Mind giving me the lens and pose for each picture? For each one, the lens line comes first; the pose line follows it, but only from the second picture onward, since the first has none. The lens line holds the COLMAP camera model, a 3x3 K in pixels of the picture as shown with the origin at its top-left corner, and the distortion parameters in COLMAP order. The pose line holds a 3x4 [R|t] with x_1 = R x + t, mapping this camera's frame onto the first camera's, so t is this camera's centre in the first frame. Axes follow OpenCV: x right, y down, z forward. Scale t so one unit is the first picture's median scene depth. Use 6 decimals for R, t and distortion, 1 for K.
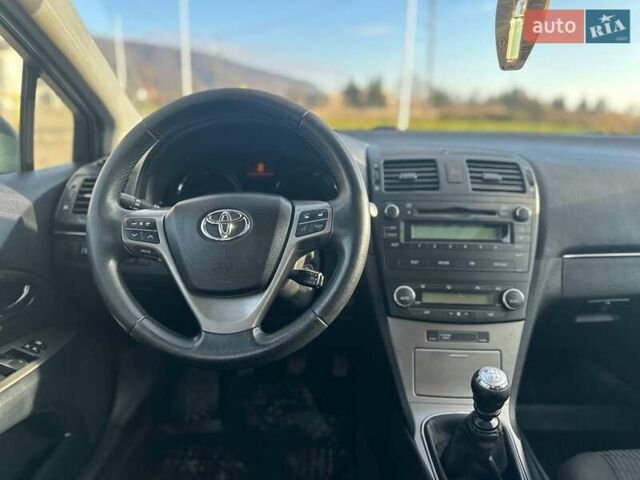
lens RADIAL K [[452.4, 0, 321.8], [0, 452.4, 240.9], [0, 0, 1]] dist [0.097410, -0.182332]
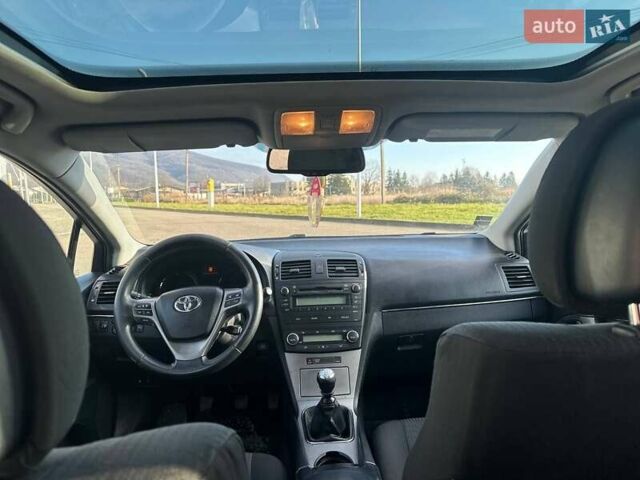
lens RADIAL K [[450.4, 0, 319.7], [0, 450.4, 245.9], [0, 0, 1]] dist [0.094877, -0.136317]
pose [[0.996975, -0.051398, 0.058298, 0.202279], [0.060363, 0.984570, -0.164251, 0.060240], [-0.048956, 0.167273, 0.984694, -0.793111]]
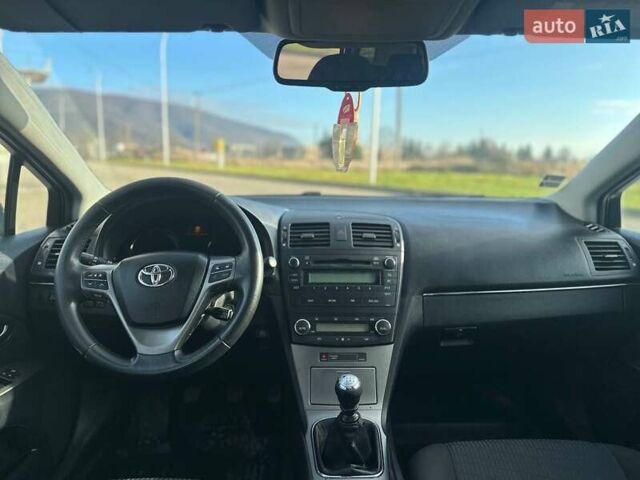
lens RADIAL K [[450.4, 0, 319.7], [0, 450.4, 245.9], [0, 0, 1]] dist [0.094877, -0.136317]
pose [[0.999185, -0.013045, 0.038202, 0.184810], [0.016551, 0.995534, -0.092939, 0.010620], [-0.036819, 0.093495, 0.994939, -0.323567]]
